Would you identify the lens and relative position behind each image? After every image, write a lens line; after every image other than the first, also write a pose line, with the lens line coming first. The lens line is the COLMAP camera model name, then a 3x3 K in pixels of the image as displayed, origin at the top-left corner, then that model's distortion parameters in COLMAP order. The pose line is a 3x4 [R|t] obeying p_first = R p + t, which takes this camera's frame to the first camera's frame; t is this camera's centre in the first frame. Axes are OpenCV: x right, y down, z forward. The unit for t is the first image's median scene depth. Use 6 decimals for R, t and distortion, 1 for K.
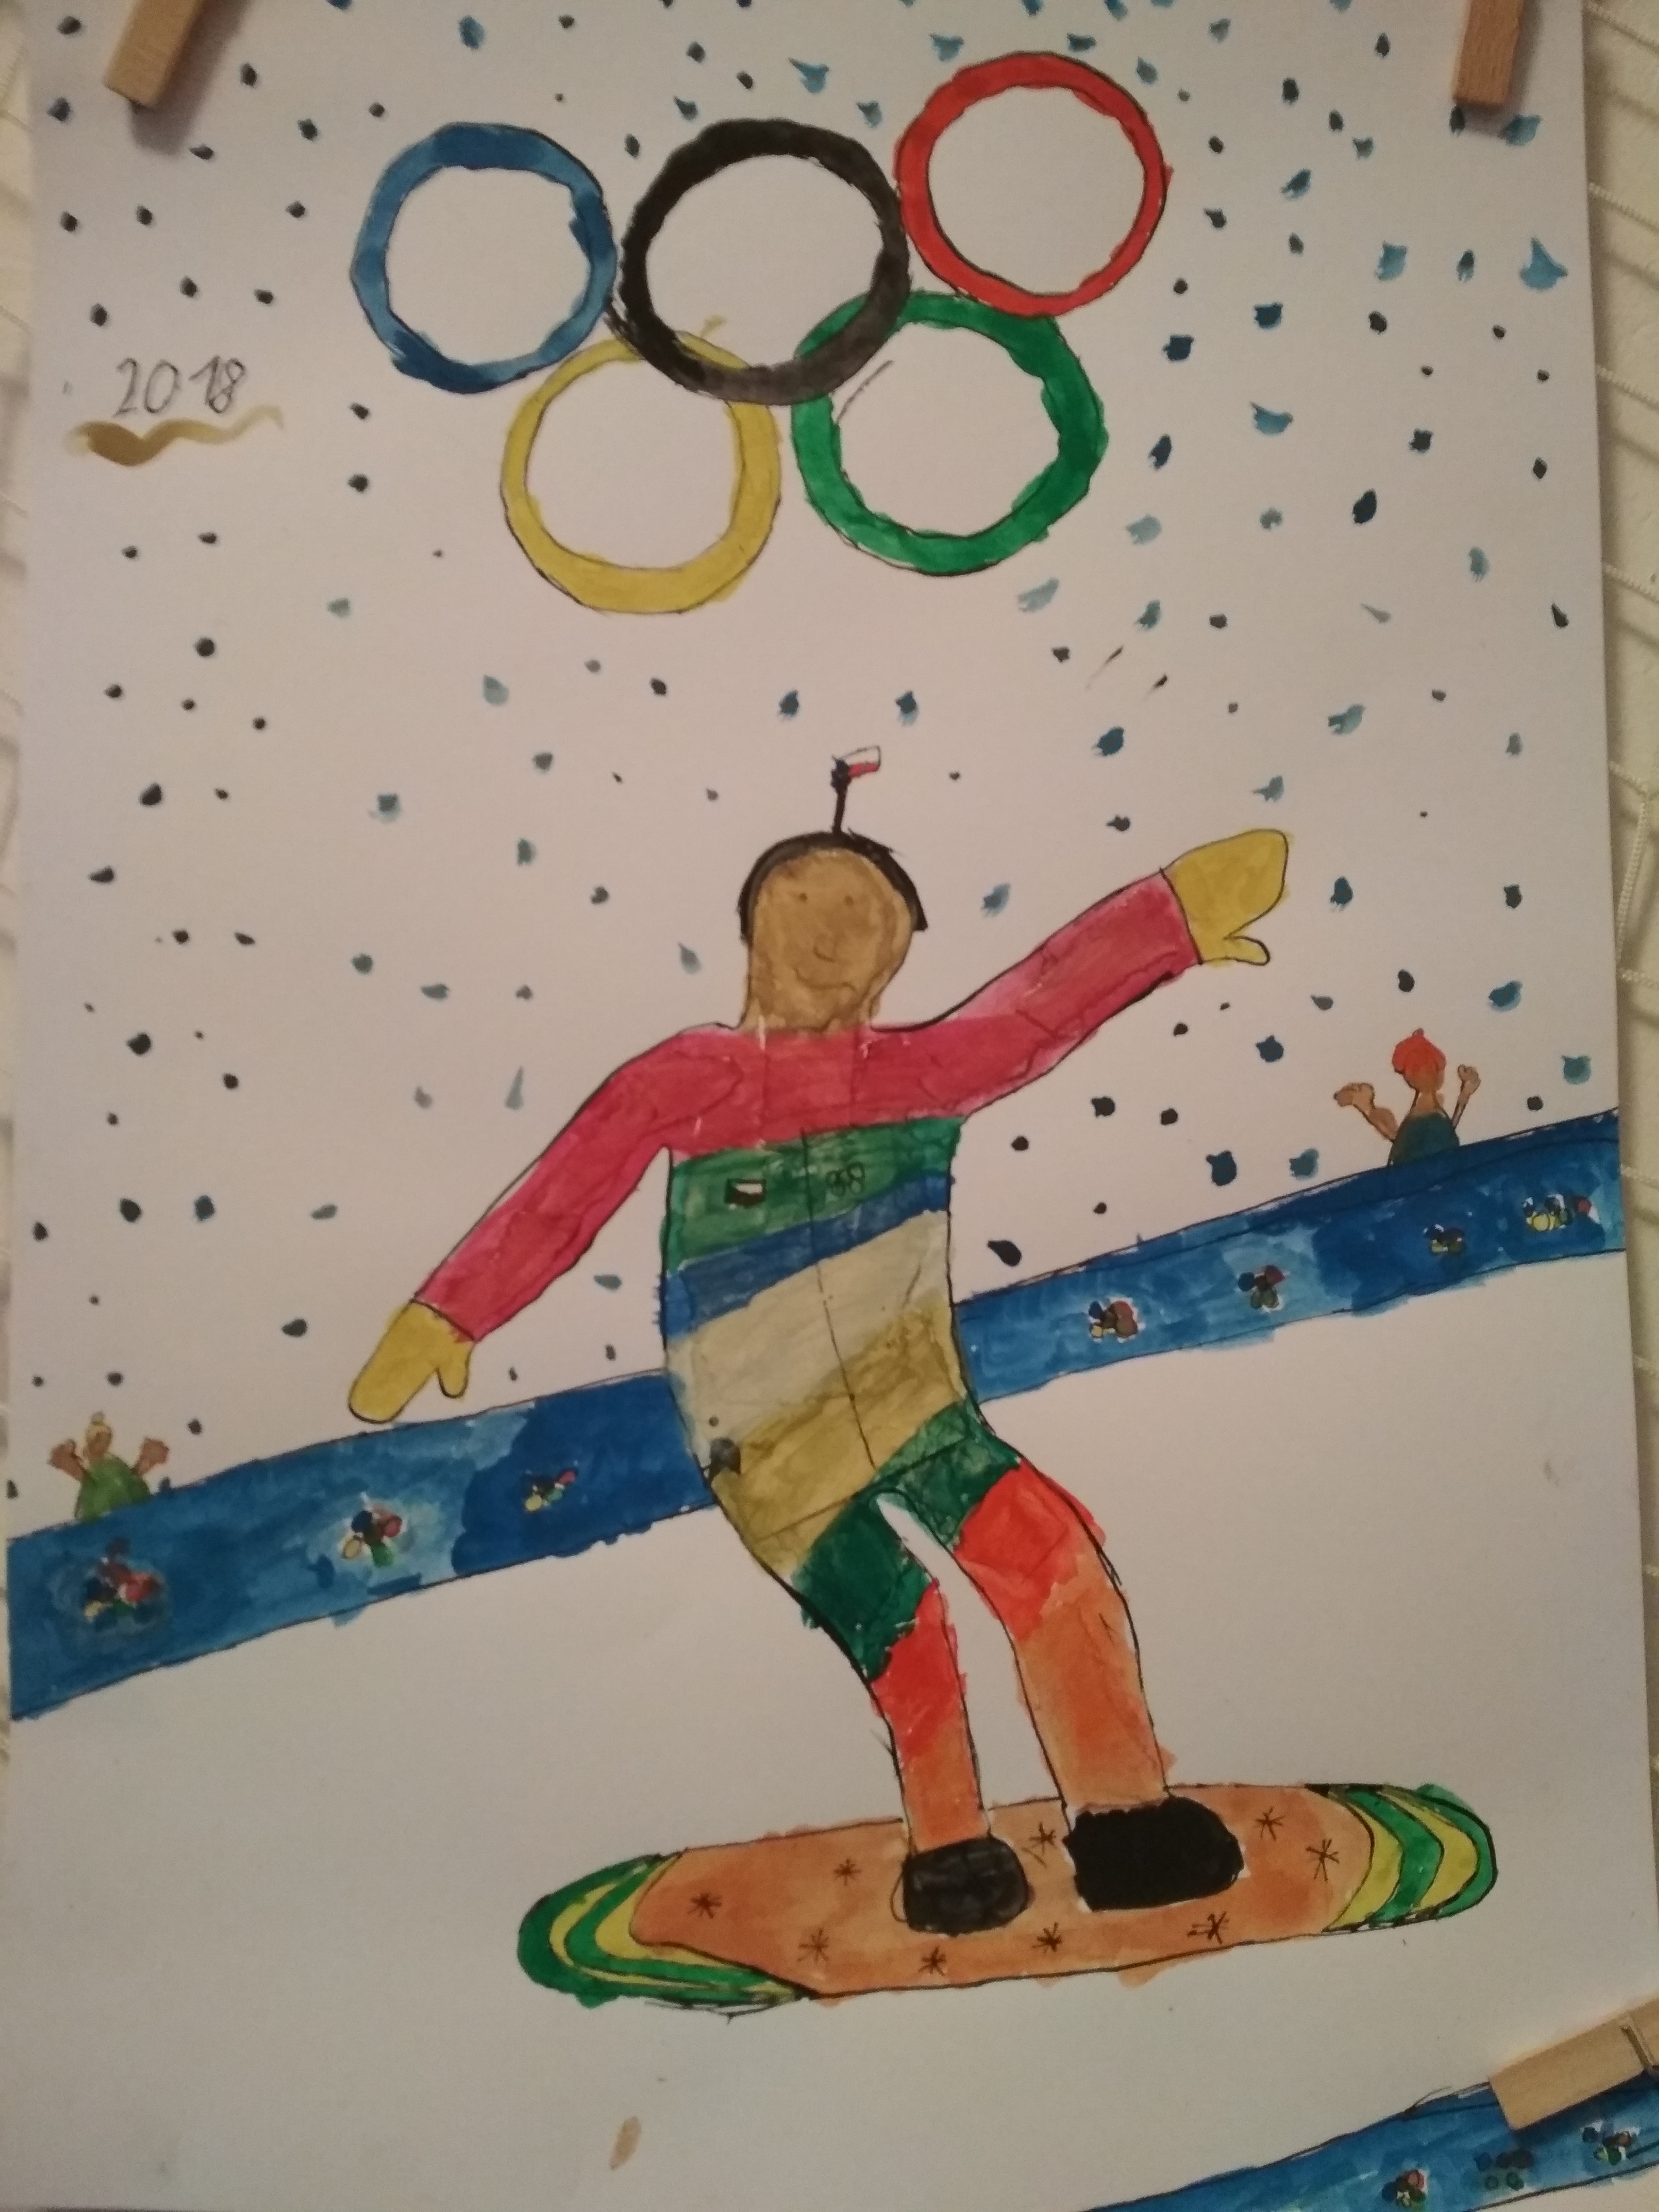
lens RADIAL K [[1915.8, 0, 813.7], [0, 1915.8, 1104.9], [0, 0, 1]] dist [0.086182, -0.147902]
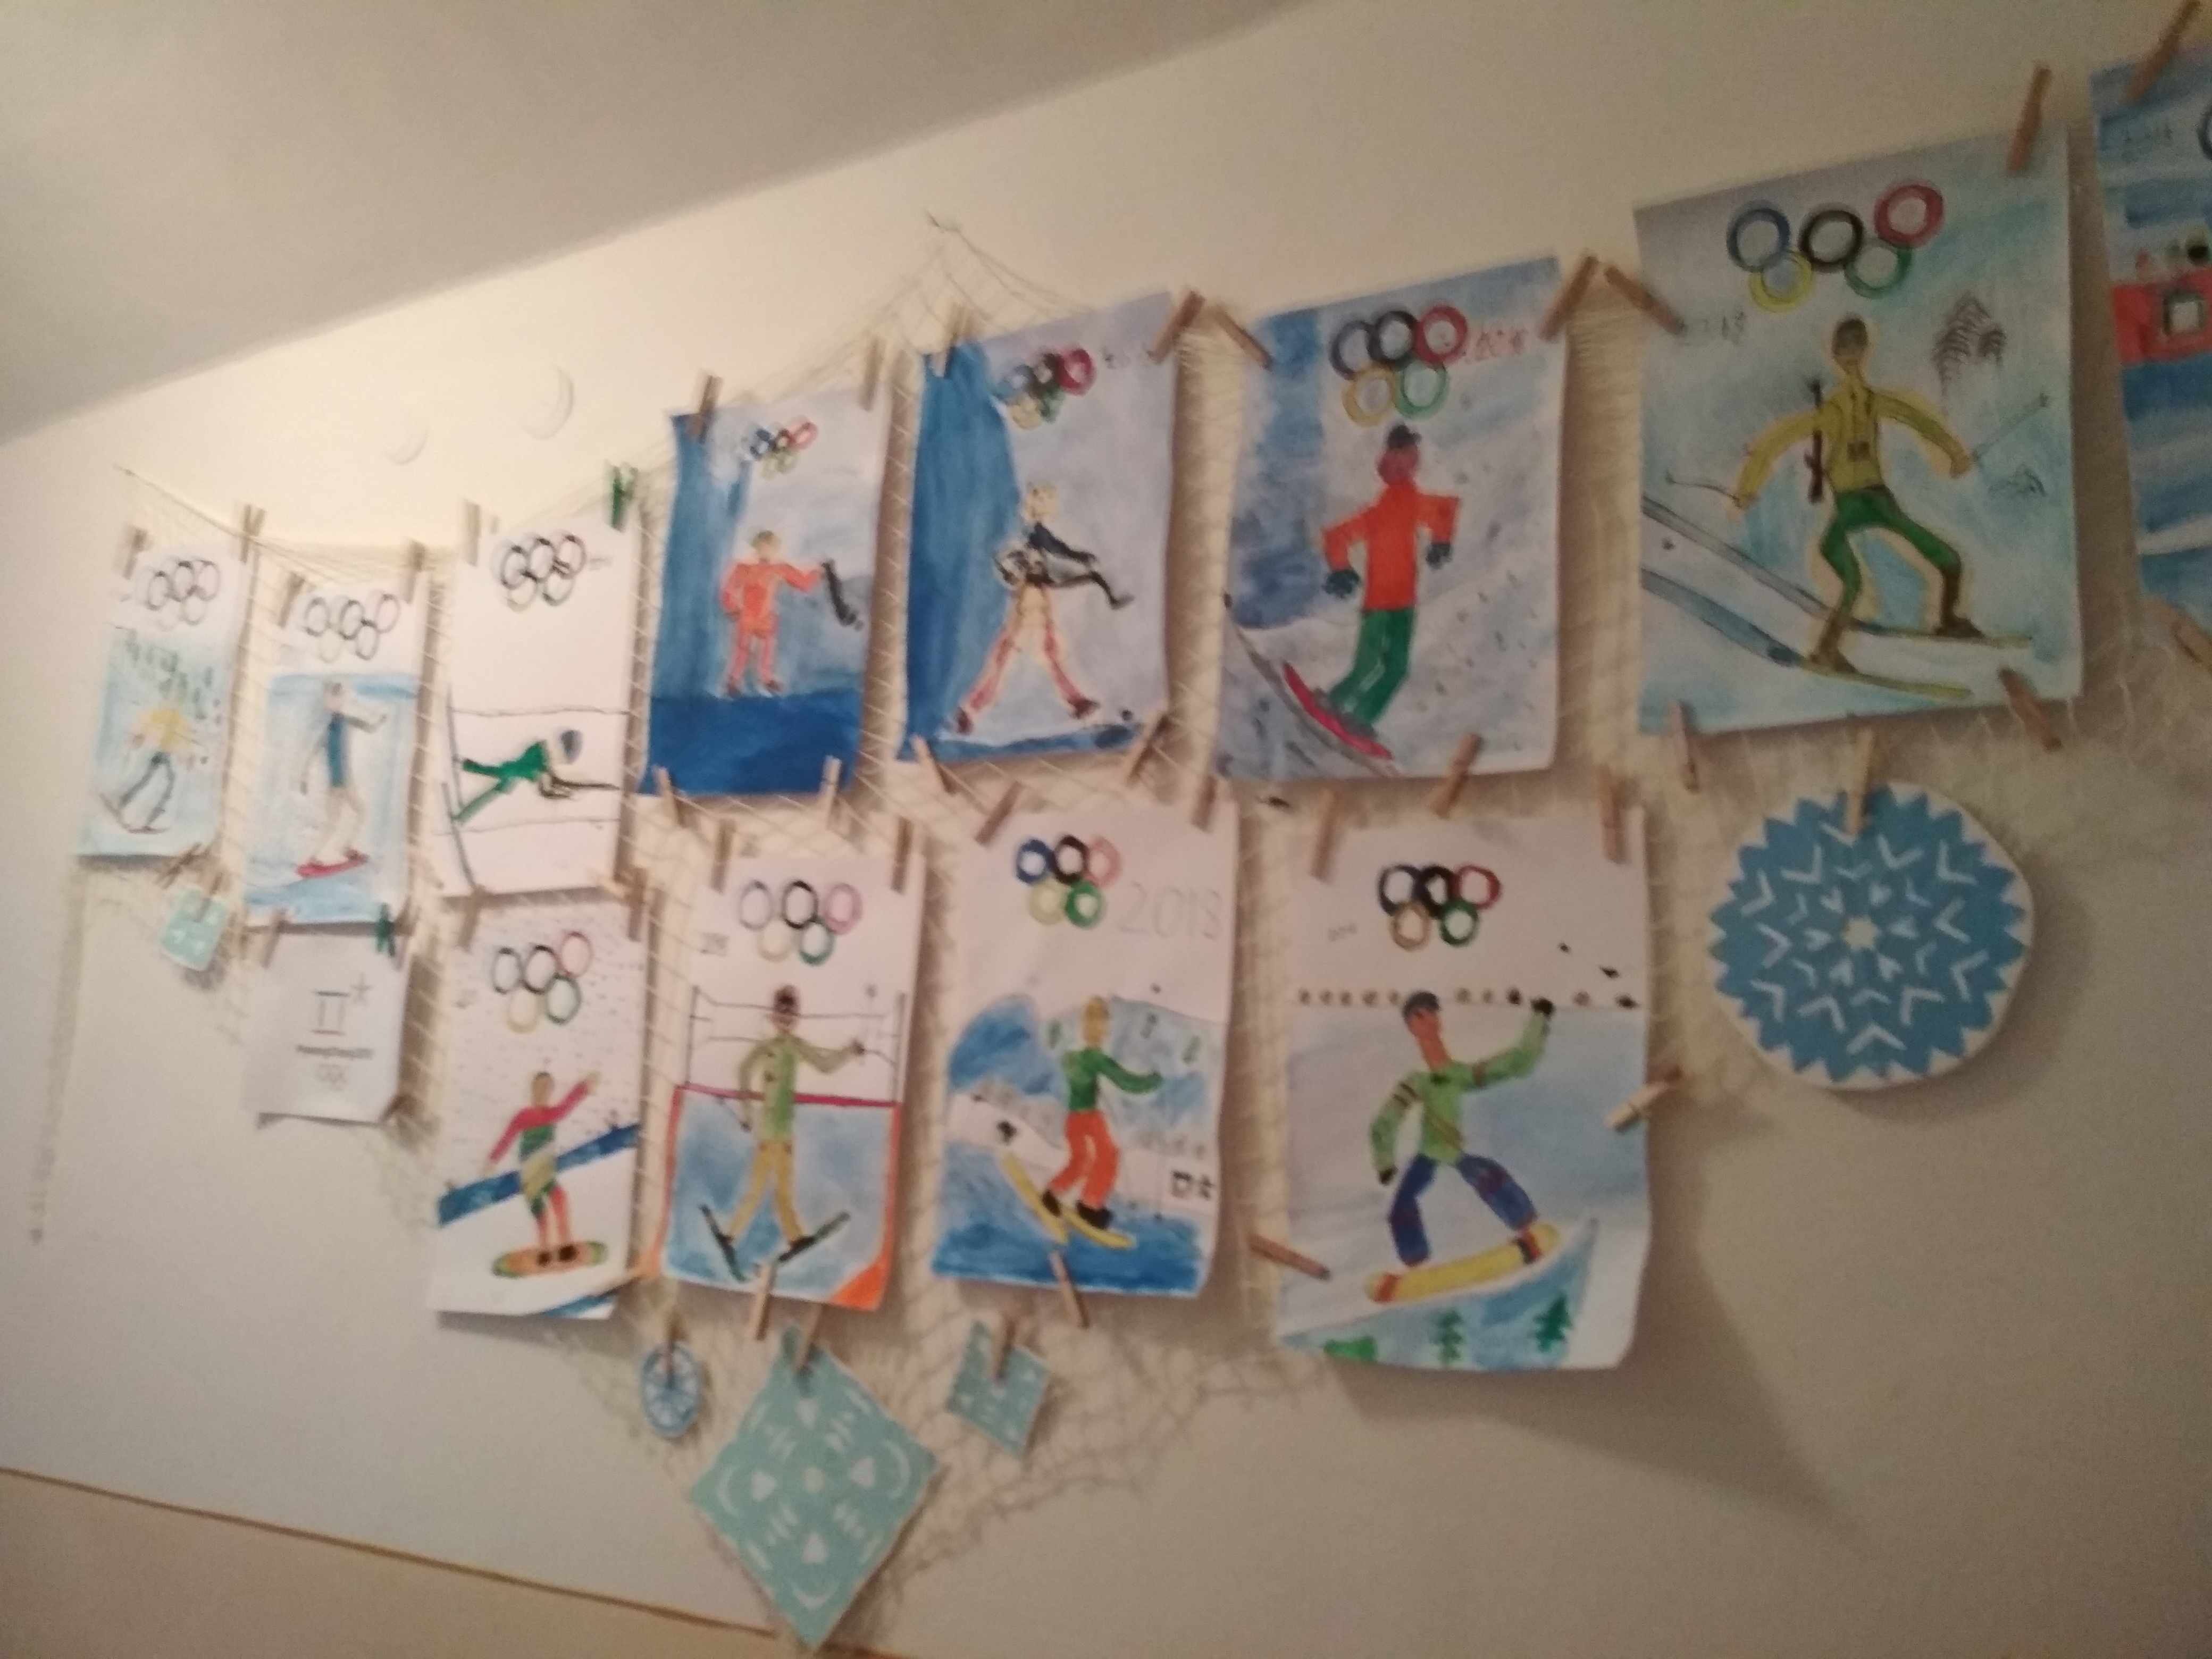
lens RADIAL K [[1915.8, 0, 1112.2], [0, 1915.8, 830.4], [0, 0, 1]] dist [0.086182, -0.147902]
pose [[0.872543, -0.074671, -0.482796, 4.230834], [0.013429, 0.991543, -0.129085, -0.090665], [0.488352, 0.106149, 0.866167, -3.149194]]
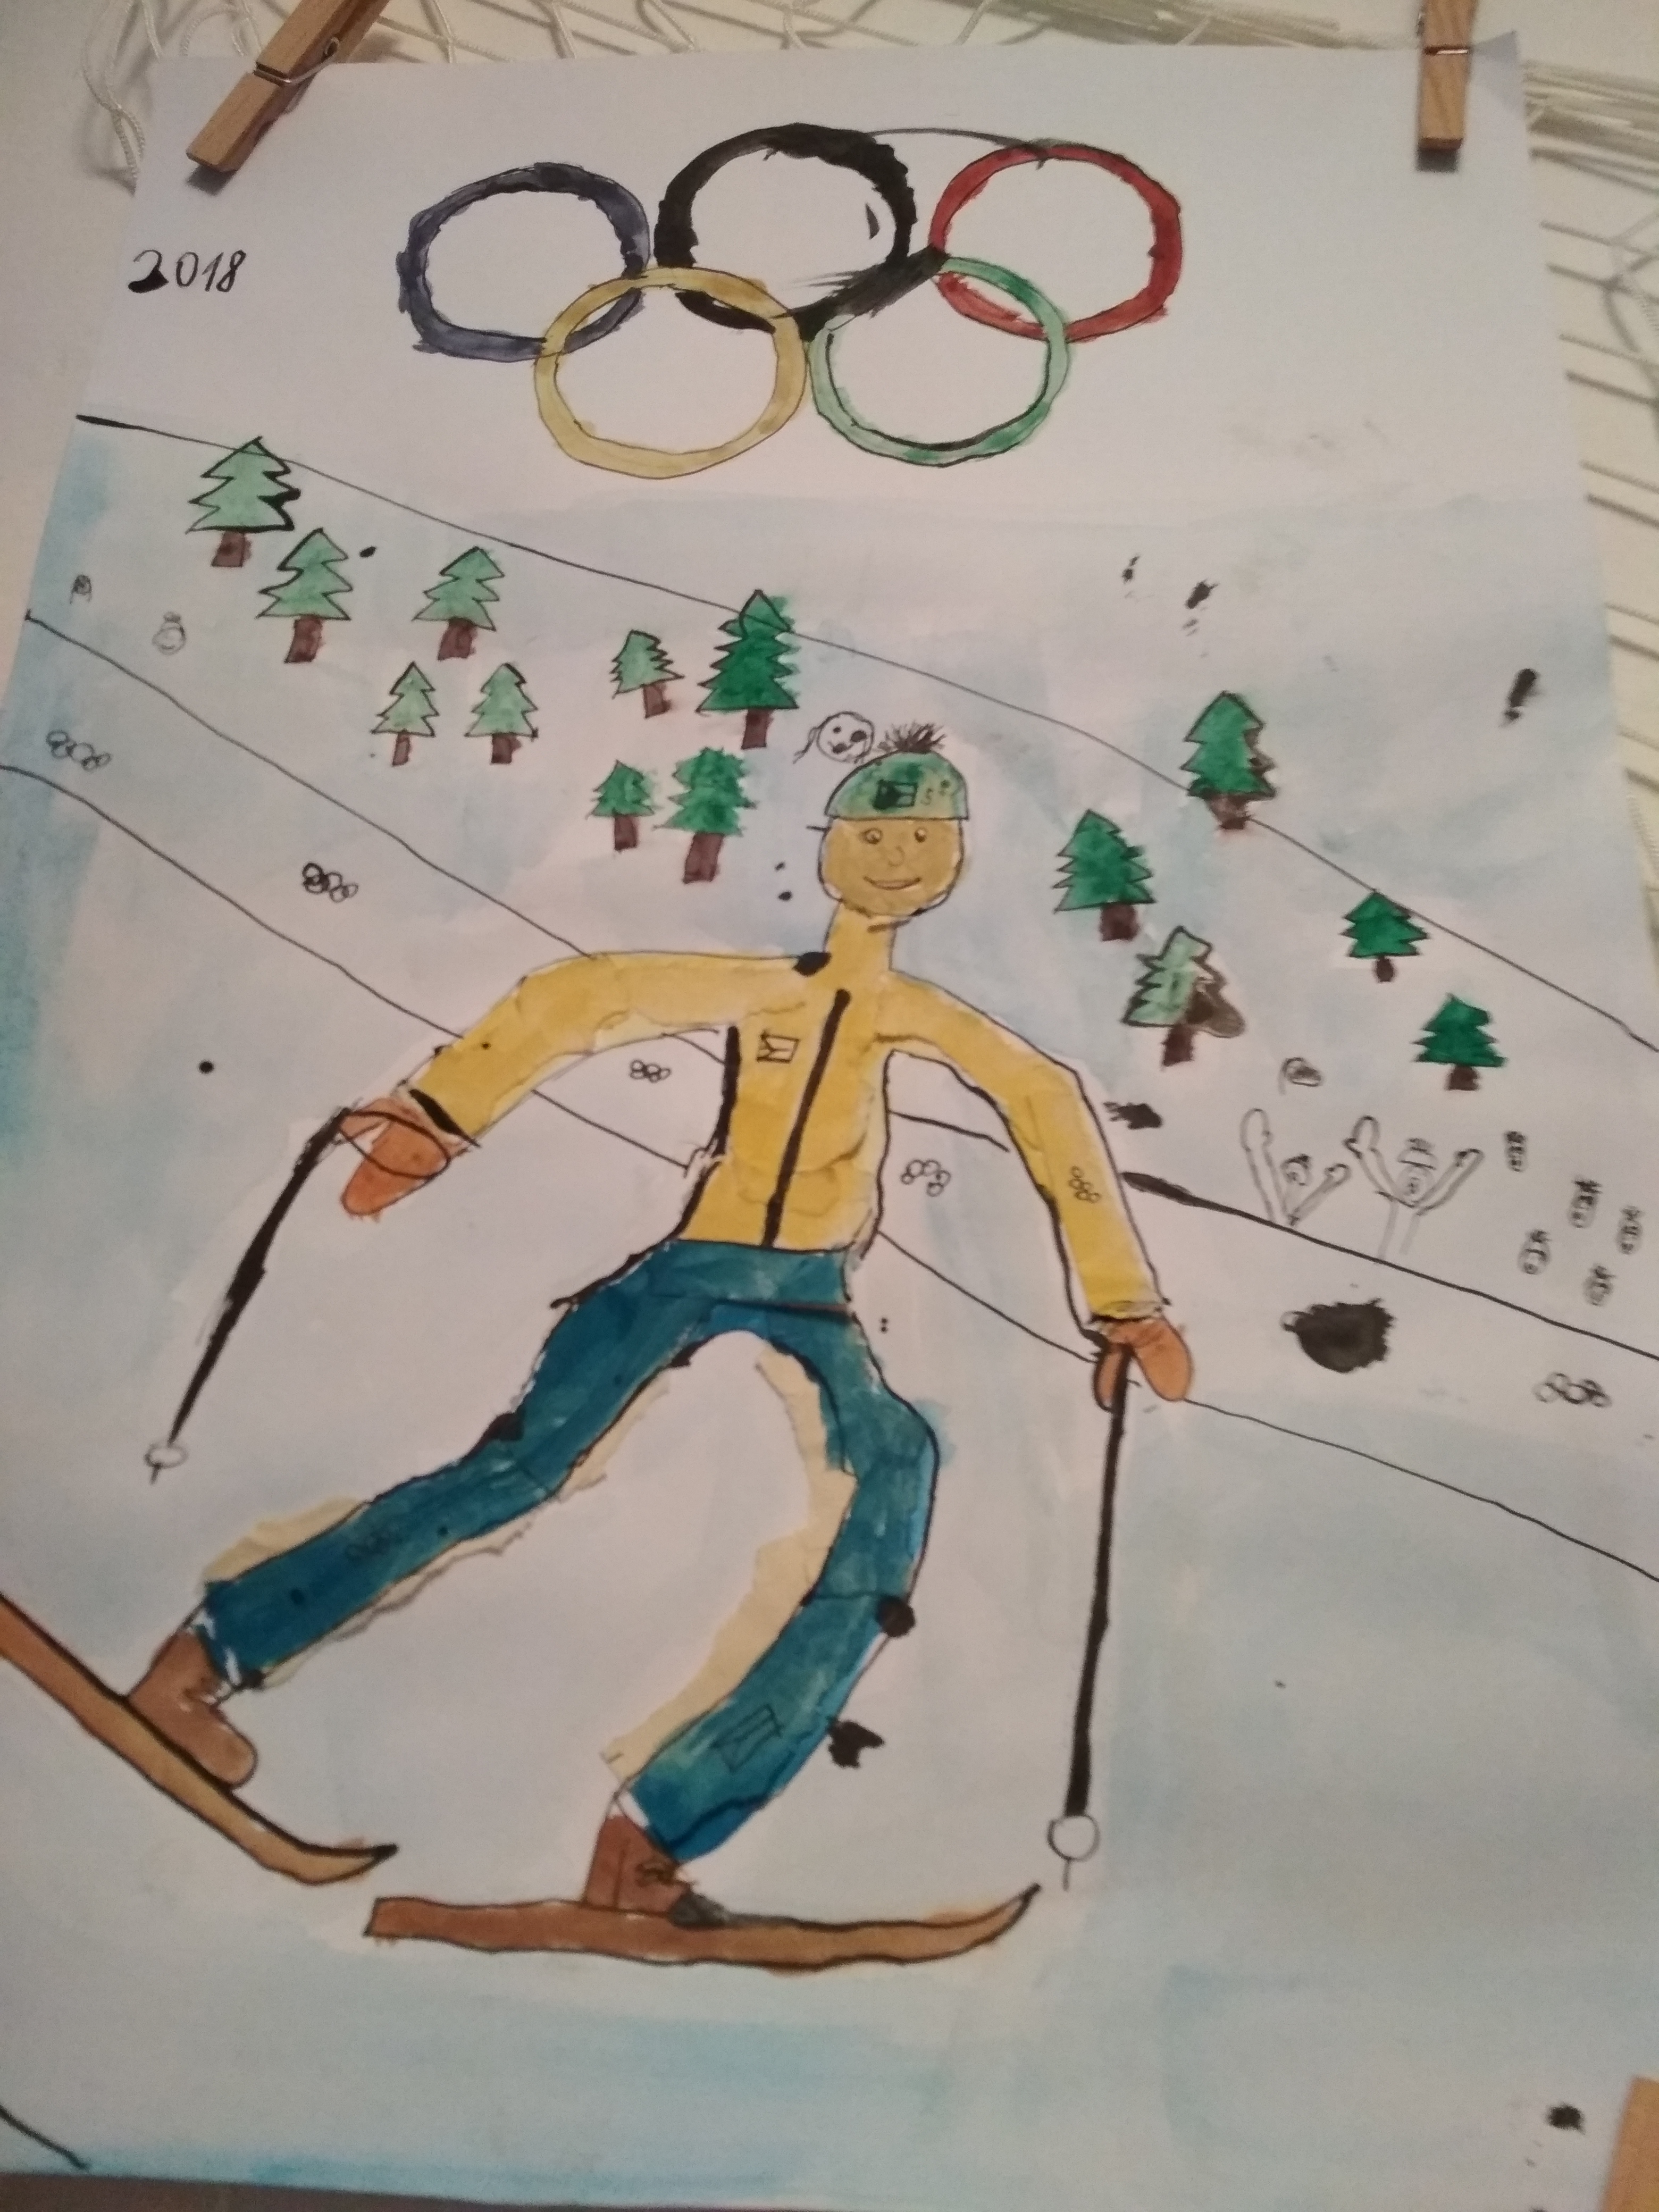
lens RADIAL K [[1915.8, 0, 831.3], [0, 1915.8, 1106.6], [0, 0, 1]] dist [0.086182, -0.147902]
pose [[0.998945, -0.026848, 0.037258, -2.118383], [0.038556, 0.931056, -0.362833, -1.057902], [-0.024948, 0.363886, 0.931109, 0.359418]]
